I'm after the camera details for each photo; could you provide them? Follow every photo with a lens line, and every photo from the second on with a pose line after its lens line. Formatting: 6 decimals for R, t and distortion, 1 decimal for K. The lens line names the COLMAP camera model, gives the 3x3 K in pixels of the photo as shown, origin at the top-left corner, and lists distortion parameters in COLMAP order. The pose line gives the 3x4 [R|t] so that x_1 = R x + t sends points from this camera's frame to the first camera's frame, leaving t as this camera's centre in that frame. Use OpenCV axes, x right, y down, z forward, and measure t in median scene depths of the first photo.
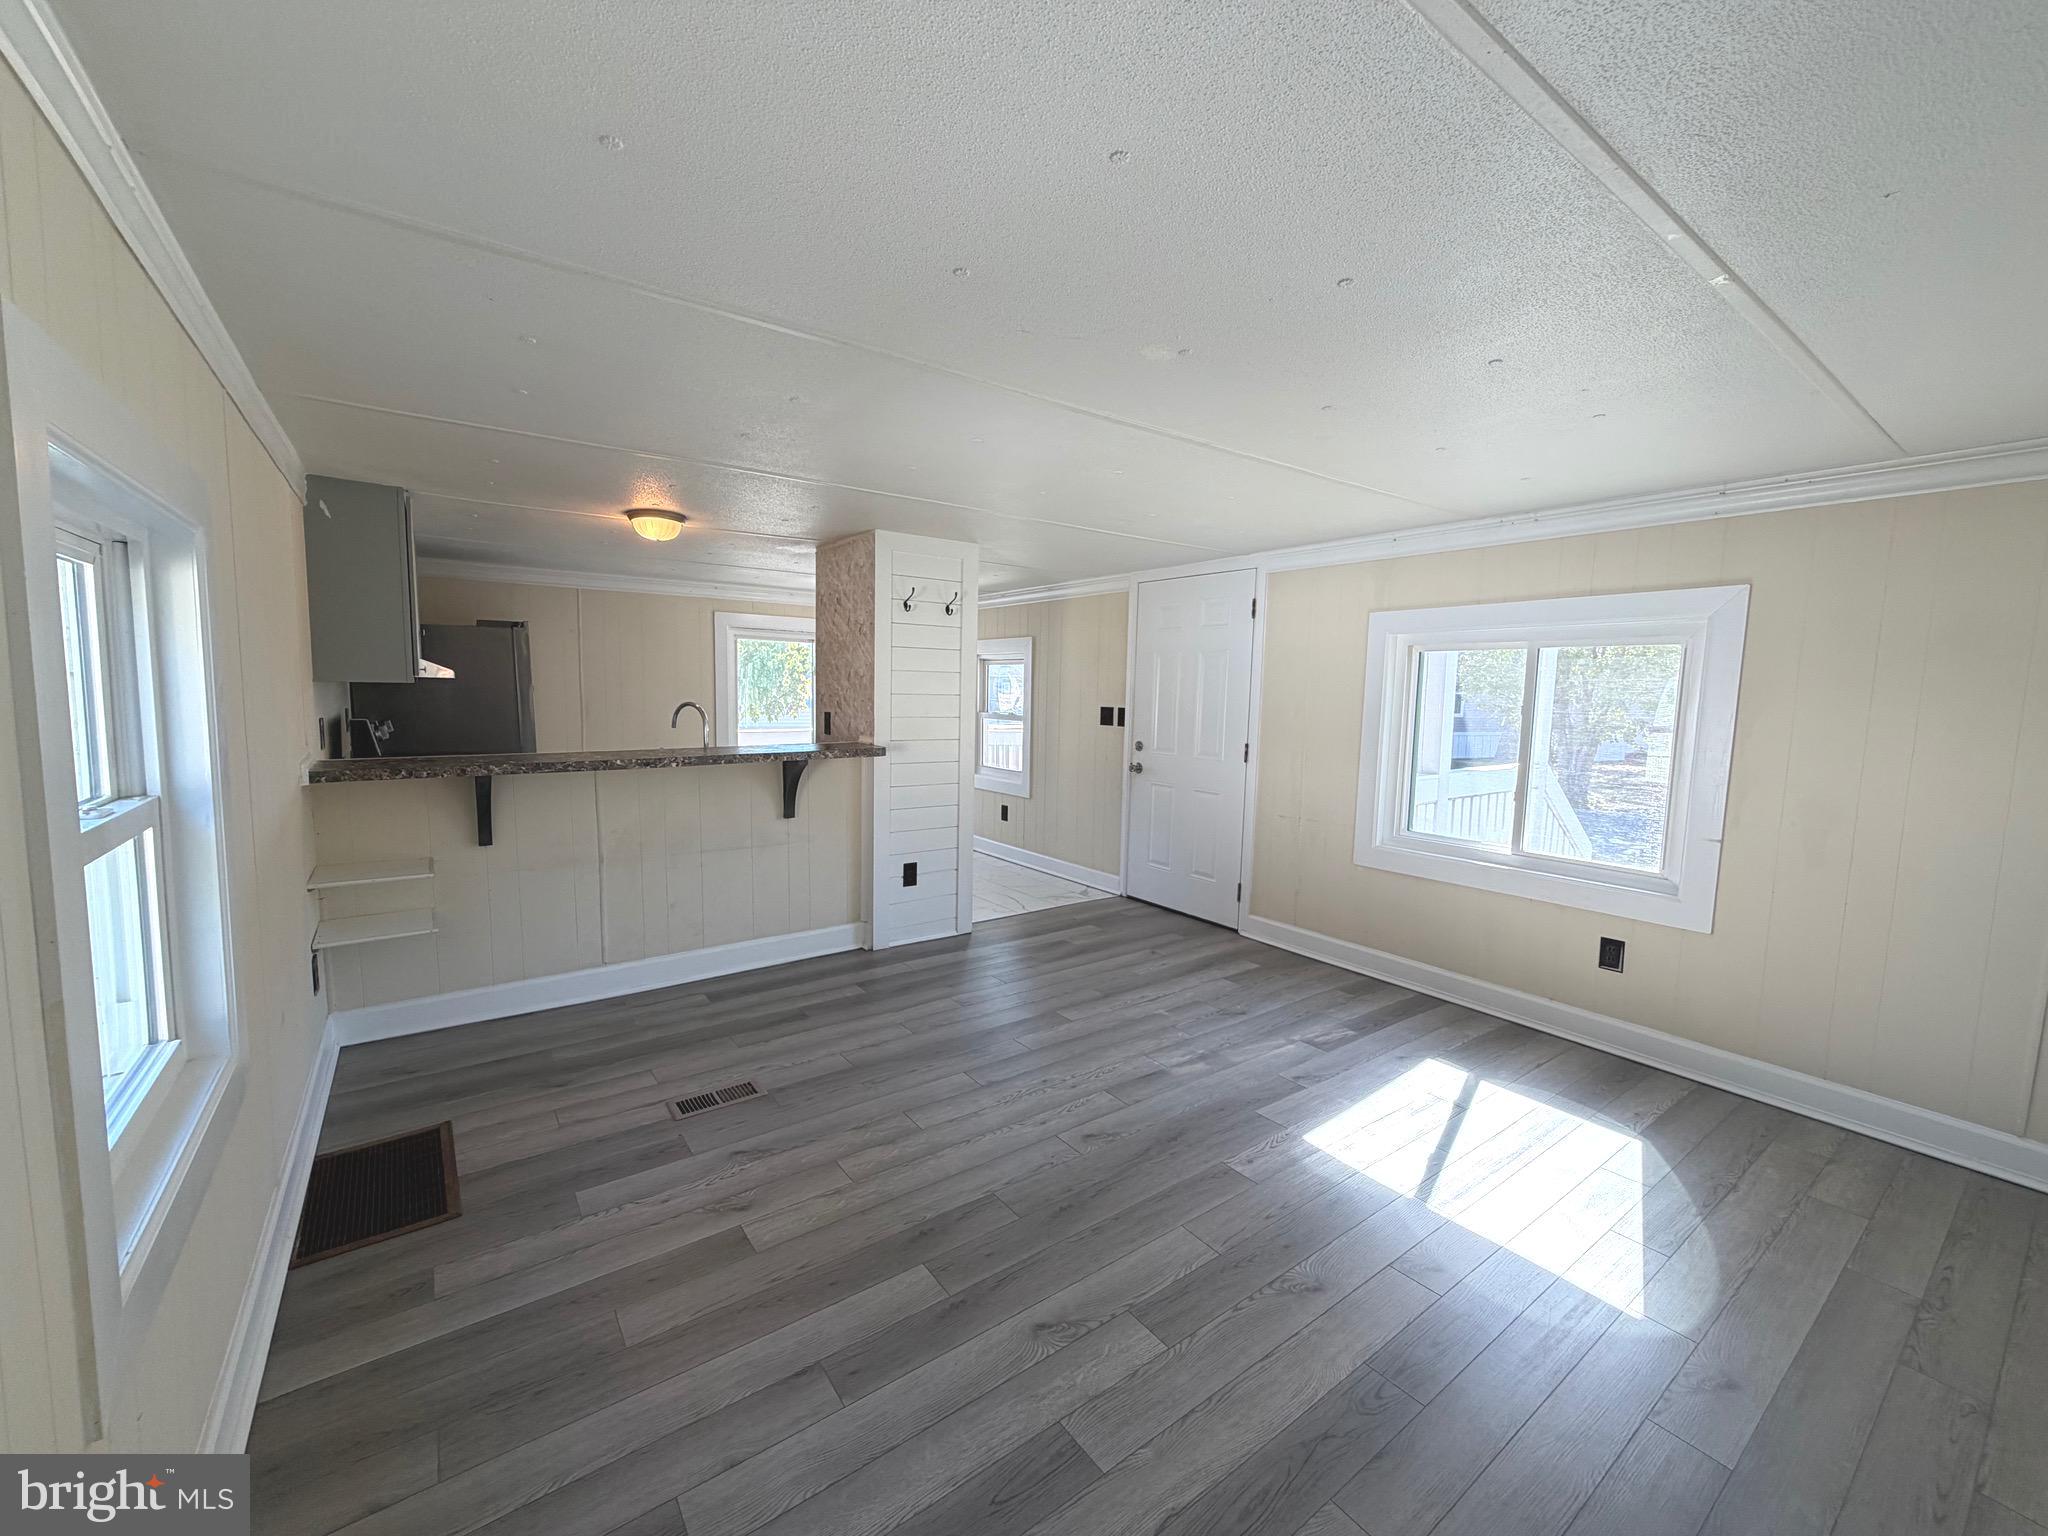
lens RADIAL K [[820.8, 0, 1022.2], [0, 820.8, 766.1], [0, 0, 1]] dist [0.004016, 0.000219]
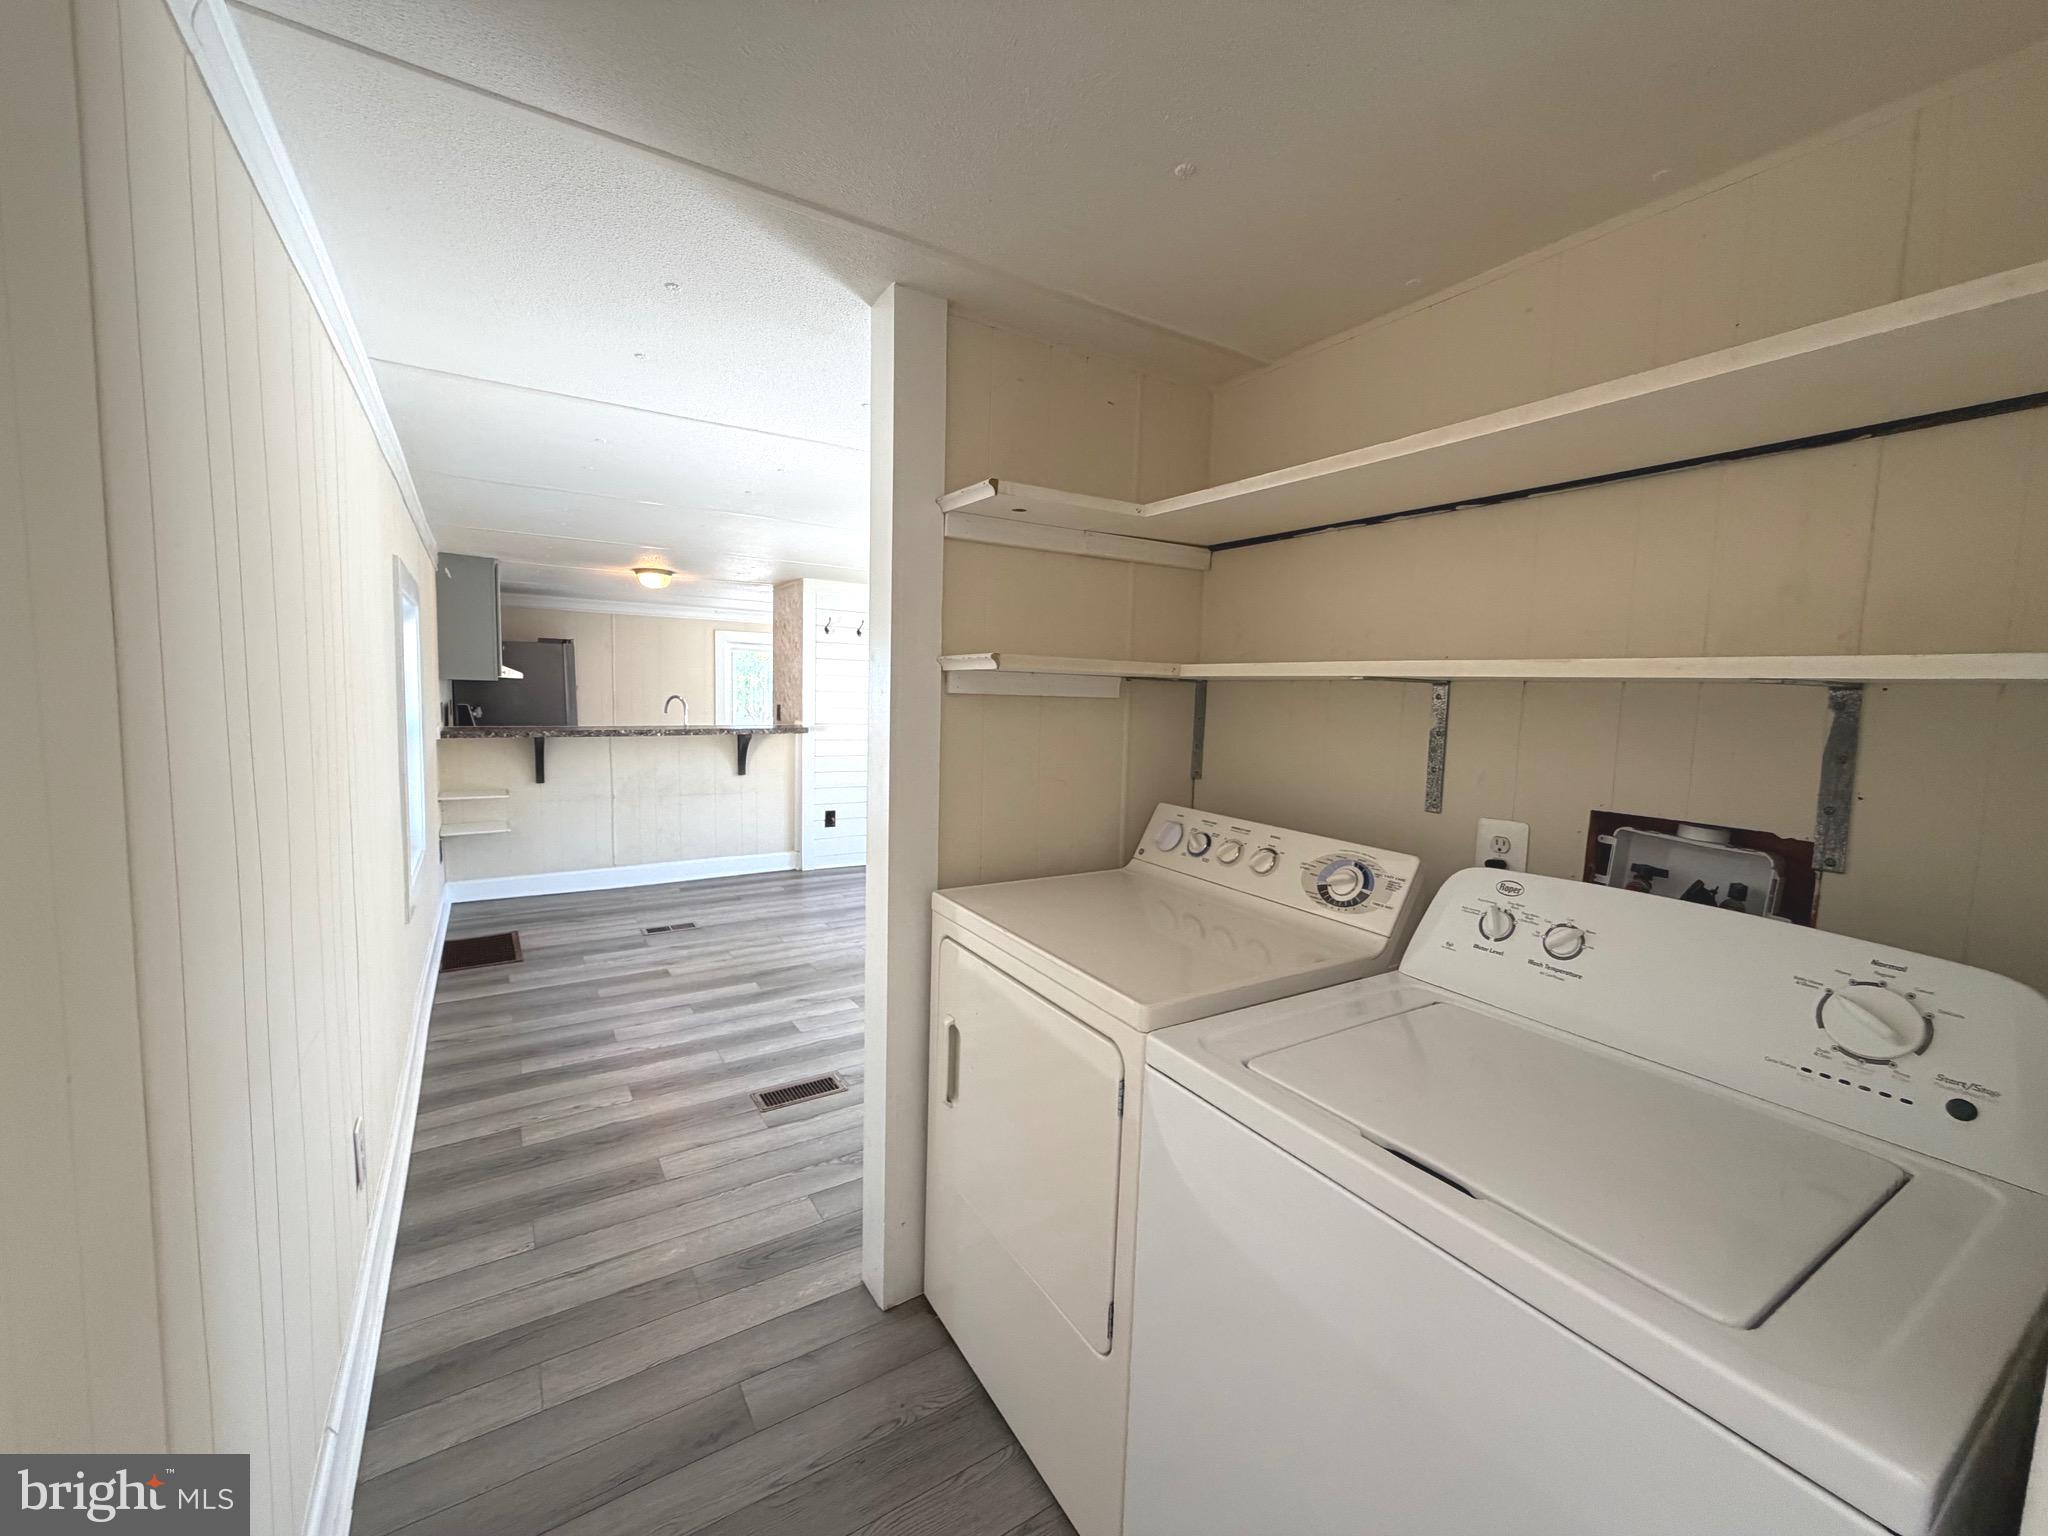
lens RADIAL K [[820.8, 0, 1022.1], [0, 820.8, 762.7], [0, 0, 1]] dist [0.004016, 0.000219]
pose [[0.998534, 0.011518, -0.052881, 0.347176], [-0.012259, 0.999831, -0.013710, 0.065712], [0.052714, 0.014338, 0.998507, -0.517321]]
